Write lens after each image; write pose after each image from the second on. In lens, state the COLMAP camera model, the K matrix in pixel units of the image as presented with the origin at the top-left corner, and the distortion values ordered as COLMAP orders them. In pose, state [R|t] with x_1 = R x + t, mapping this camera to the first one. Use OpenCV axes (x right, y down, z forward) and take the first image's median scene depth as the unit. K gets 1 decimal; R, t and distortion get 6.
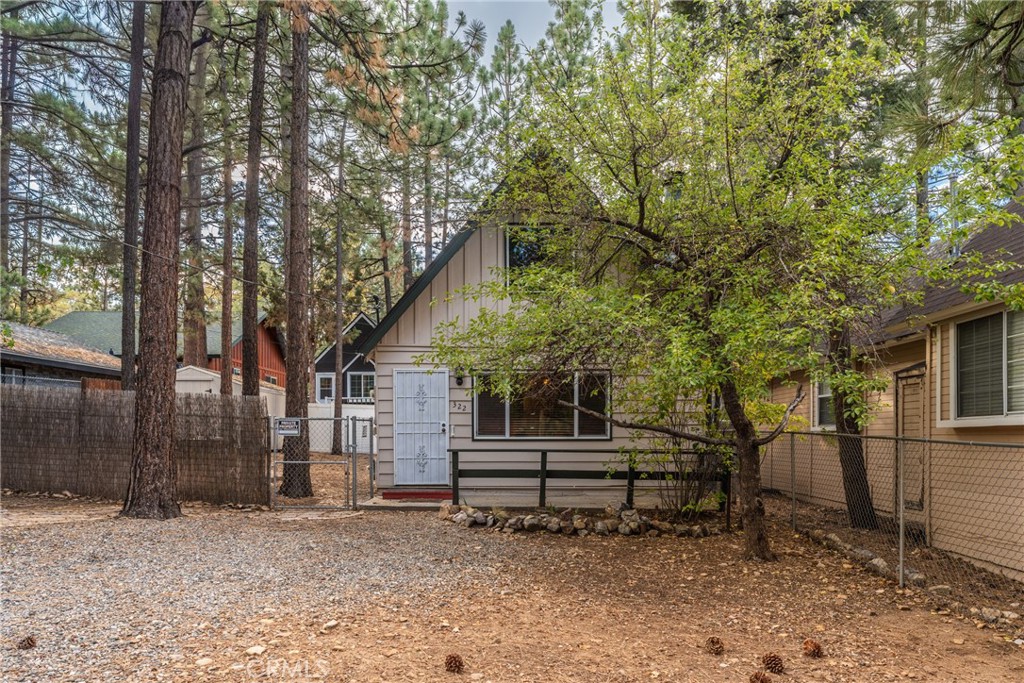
lens RADIAL K [[4282.3, 0, 511.6], [0, 4282.3, 341.1], [0, 0, 1]] dist [-0.583761, 0.000000]
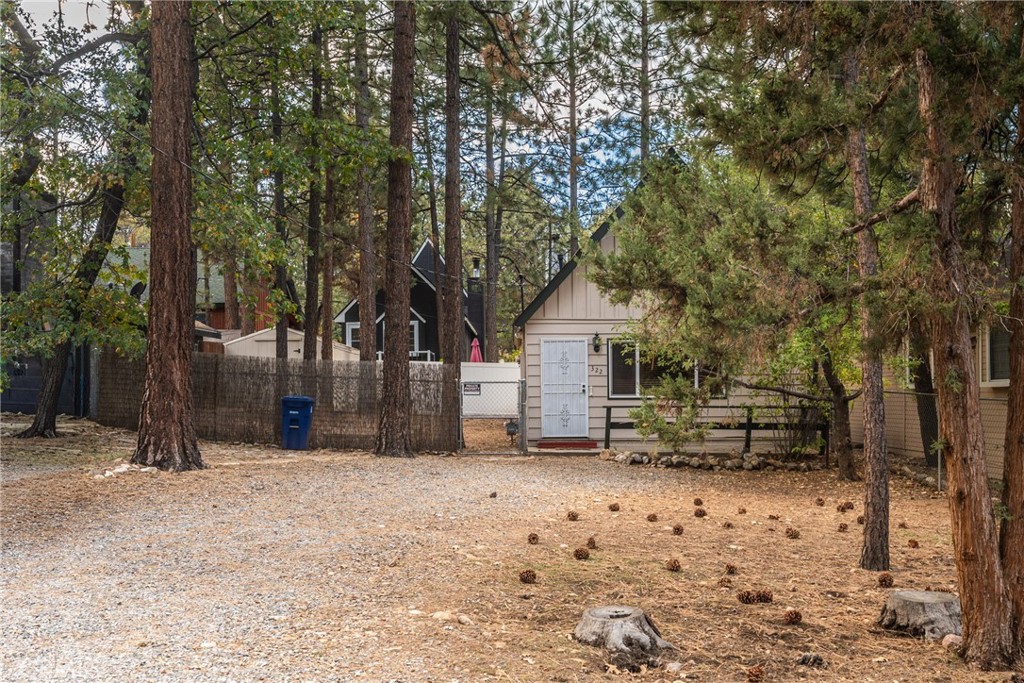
lens RADIAL K [[4282.3, 0, 512.4], [0, 4282.3, 342.2], [0, 0, 1]] dist [-0.583761, 0.000000]
pose [[0.999723, -0.005478, -0.022896, -0.013939], [0.005699, 0.999938, 0.009588, -0.006059], [0.022842, -0.009715, 0.999692, -0.276417]]
